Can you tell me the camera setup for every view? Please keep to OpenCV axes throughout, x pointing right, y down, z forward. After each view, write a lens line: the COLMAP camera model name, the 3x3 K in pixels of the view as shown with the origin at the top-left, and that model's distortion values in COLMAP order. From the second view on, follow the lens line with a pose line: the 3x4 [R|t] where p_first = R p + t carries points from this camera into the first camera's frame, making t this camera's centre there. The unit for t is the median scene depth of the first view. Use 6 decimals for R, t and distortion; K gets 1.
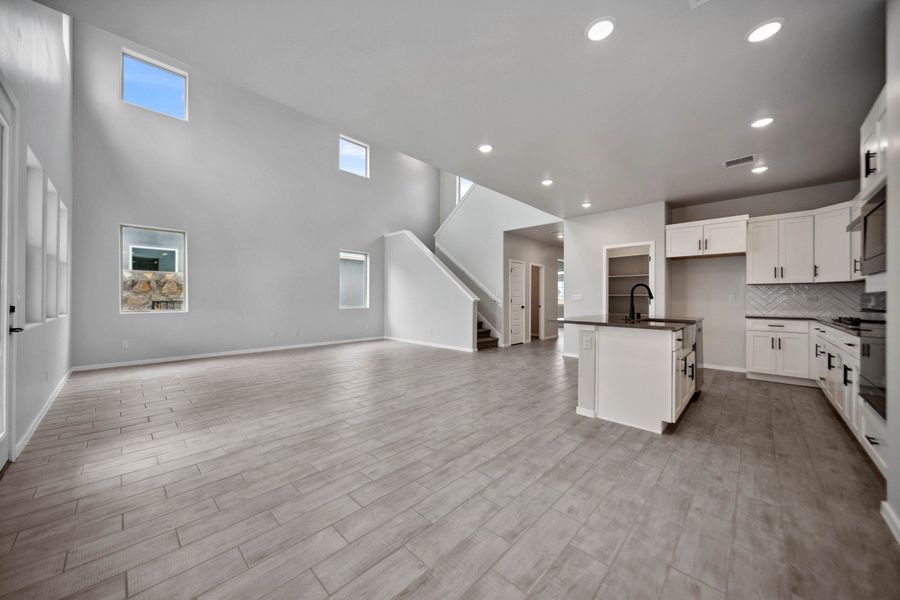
lens RADIAL K [[321.0, 0, 454.0], [0, 321.0, 297.7], [0, 0, 1]] dist [0.000385, -0.000097]
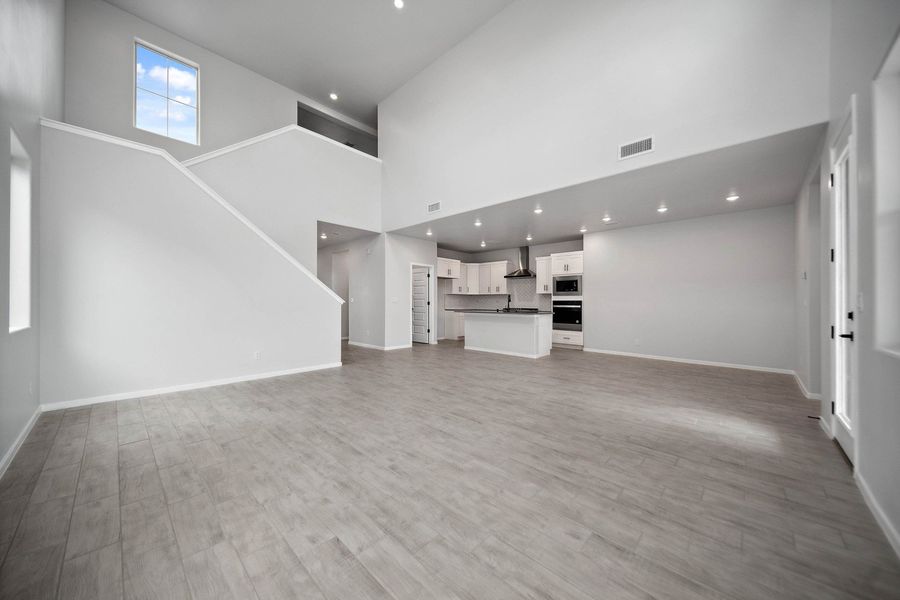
lens RADIAL K [[316.7, 0, 450.0], [0, 316.7, 300.0], [0, 0, 1]] dist [-0.000181, -0.000109]
pose [[-0.006720, 0.003399, 0.999972, -0.809689], [-0.008859, 0.999955, -0.003458, 0.001003], [-0.999938, -0.008882, -0.006689, 0.776357]]
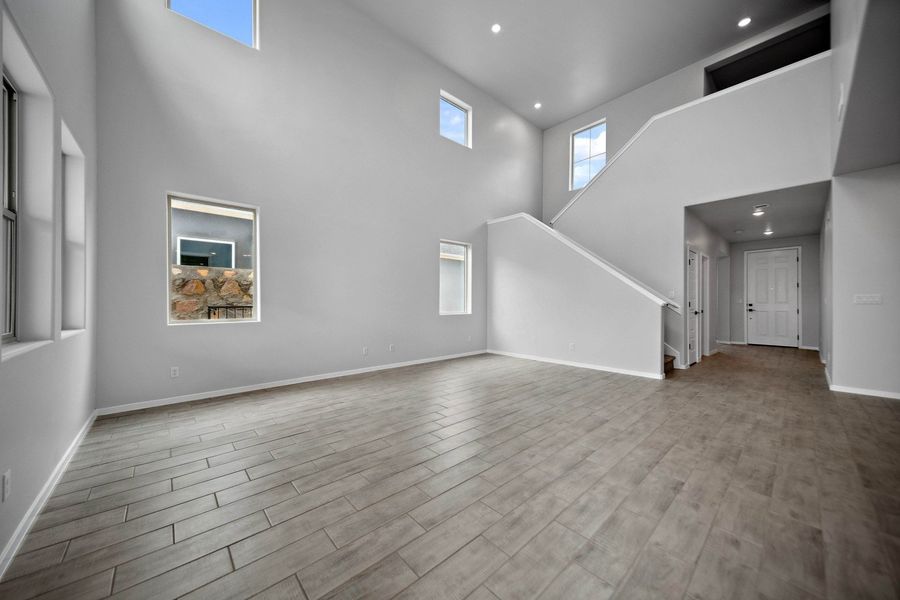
lens RADIAL K [[292.1, 0, 451.2], [0, 292.1, 302.6], [0, 0, 1]] dist [-0.001468, -0.000064]
pose [[0.999518, -0.003088, -0.030884, -0.408101], [0.003236, 0.999983, 0.004748, 0.000581], [0.030869, -0.004846, 0.999512, 0.389593]]
